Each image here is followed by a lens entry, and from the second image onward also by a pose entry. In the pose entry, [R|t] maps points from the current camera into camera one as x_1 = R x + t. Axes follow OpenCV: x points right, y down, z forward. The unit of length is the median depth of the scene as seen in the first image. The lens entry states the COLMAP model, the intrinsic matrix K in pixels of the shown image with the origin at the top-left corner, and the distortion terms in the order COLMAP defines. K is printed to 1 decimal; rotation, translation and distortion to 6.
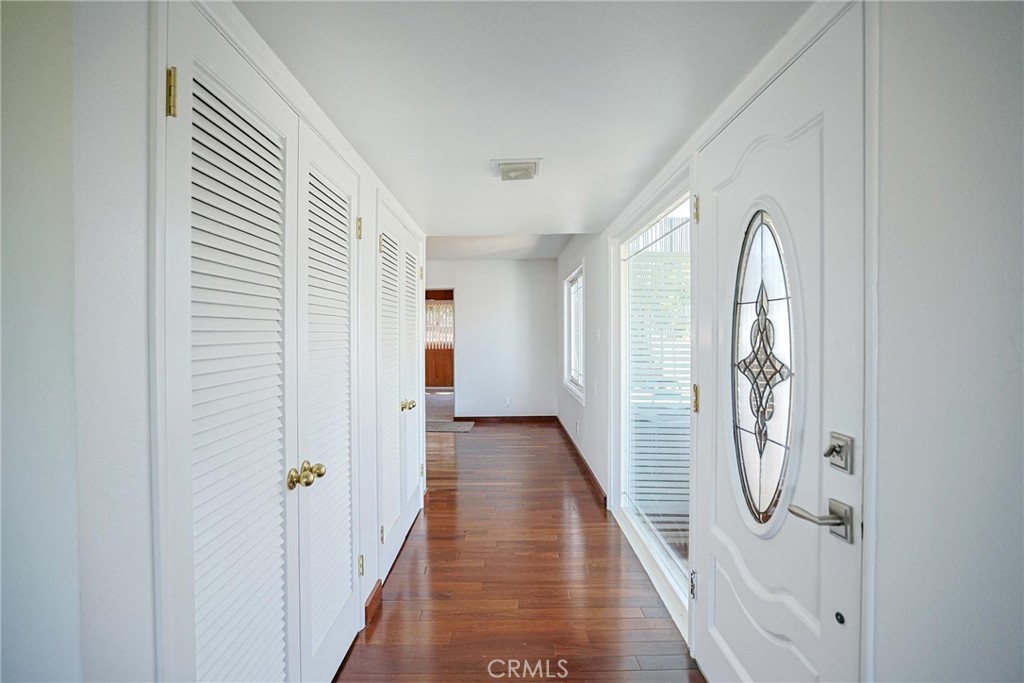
lens RADIAL K [[491.6, 0, 509.6], [0, 491.6, 337.8], [0, 0, 1]] dist [-0.037651, 0.010774]
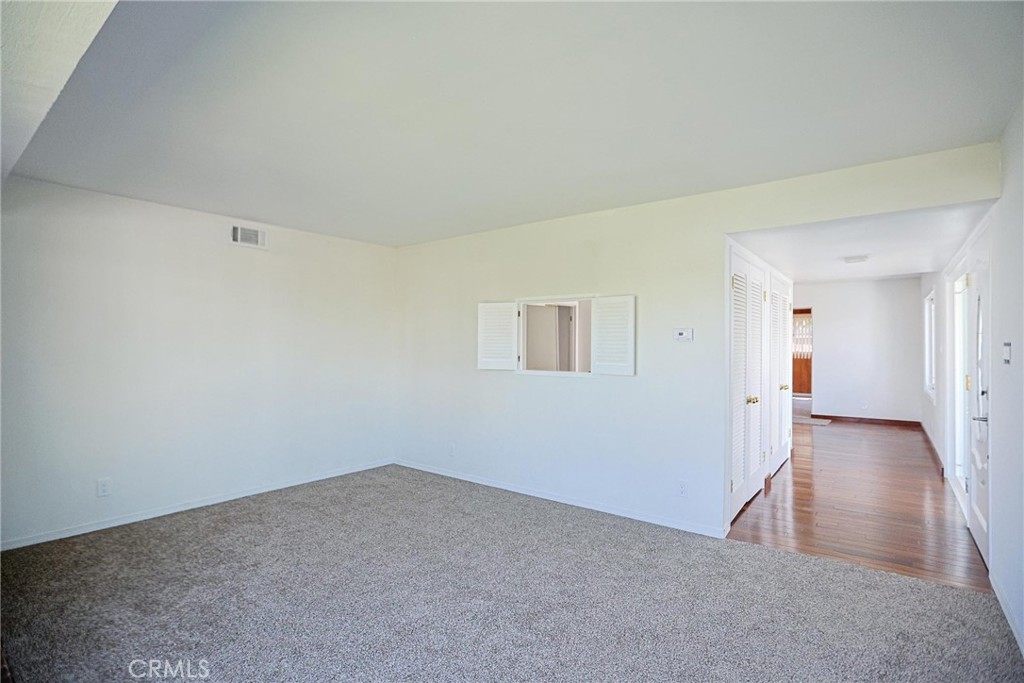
lens RADIAL K [[491.6, 0, 505.2], [0, 491.6, 345.3], [0, 0, 1]] dist [-0.037651, 0.010774]
pose [[0.783343, 0.004901, -0.621570, 0.038554], [-0.007225, 0.999973, -0.001220, -0.000695], [0.621547, 0.005446, 0.783358, -0.424719]]
